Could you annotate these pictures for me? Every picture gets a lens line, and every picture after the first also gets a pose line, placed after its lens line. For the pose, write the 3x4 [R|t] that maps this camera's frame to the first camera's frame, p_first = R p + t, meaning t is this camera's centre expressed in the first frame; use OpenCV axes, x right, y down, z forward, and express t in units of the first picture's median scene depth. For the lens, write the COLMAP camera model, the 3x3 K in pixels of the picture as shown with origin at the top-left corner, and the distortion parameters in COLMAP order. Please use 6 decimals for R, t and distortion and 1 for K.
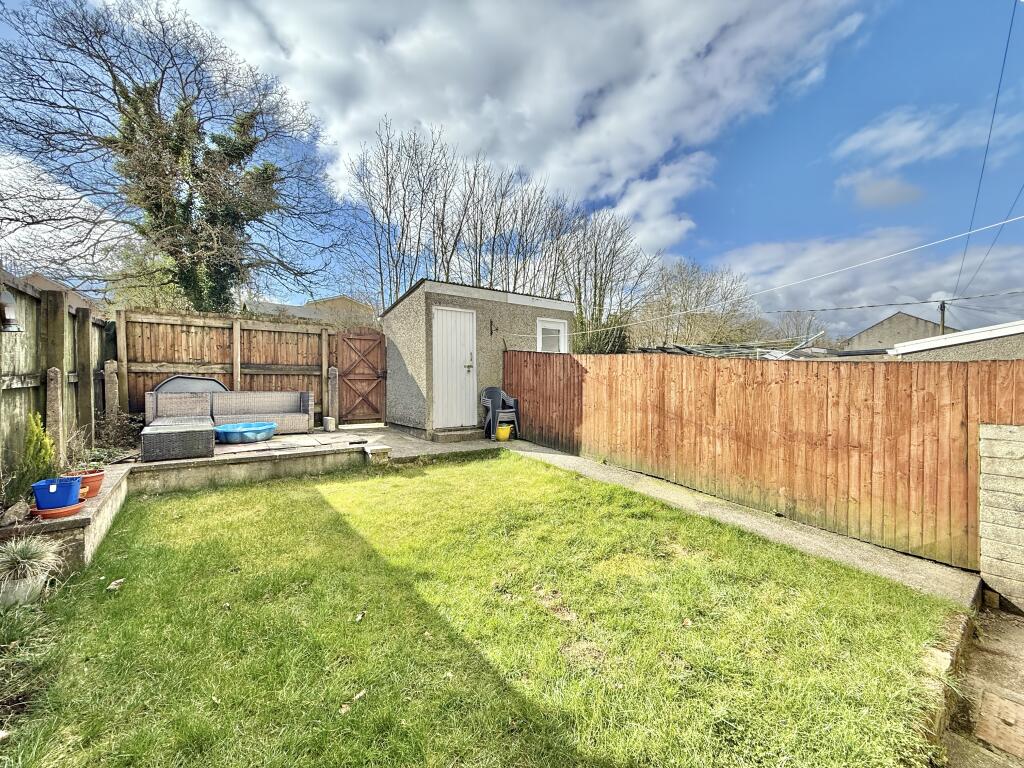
lens RADIAL K [[407.2, 0, 508.3], [0, 407.2, 383.4], [0, 0, 1]] dist [-0.000382, 0.000239]
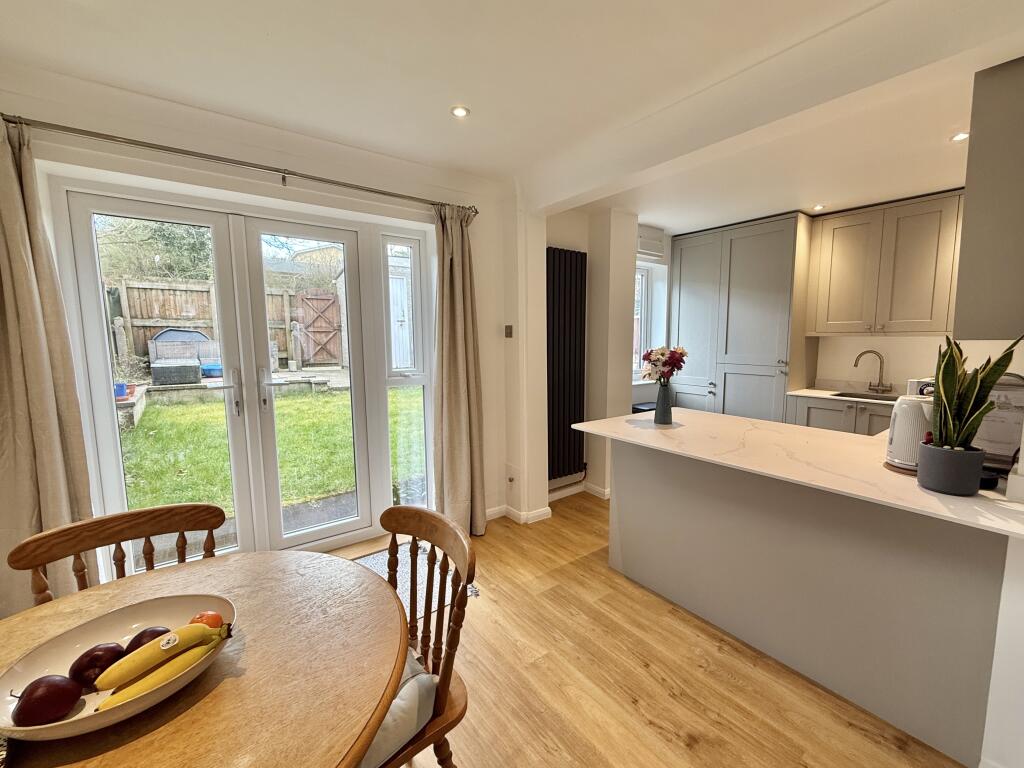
lens RADIAL K [[435.4, 0, 535.5], [0, 435.4, 385.0], [0, 0, 1]] dist [-0.000076, 0.000861]
pose [[0.999771, -0.004618, 0.020913, 0.351764], [0.002311, 0.994037, 0.109014, 0.011733], [-0.021292, -0.108941, 0.993820, -0.459767]]
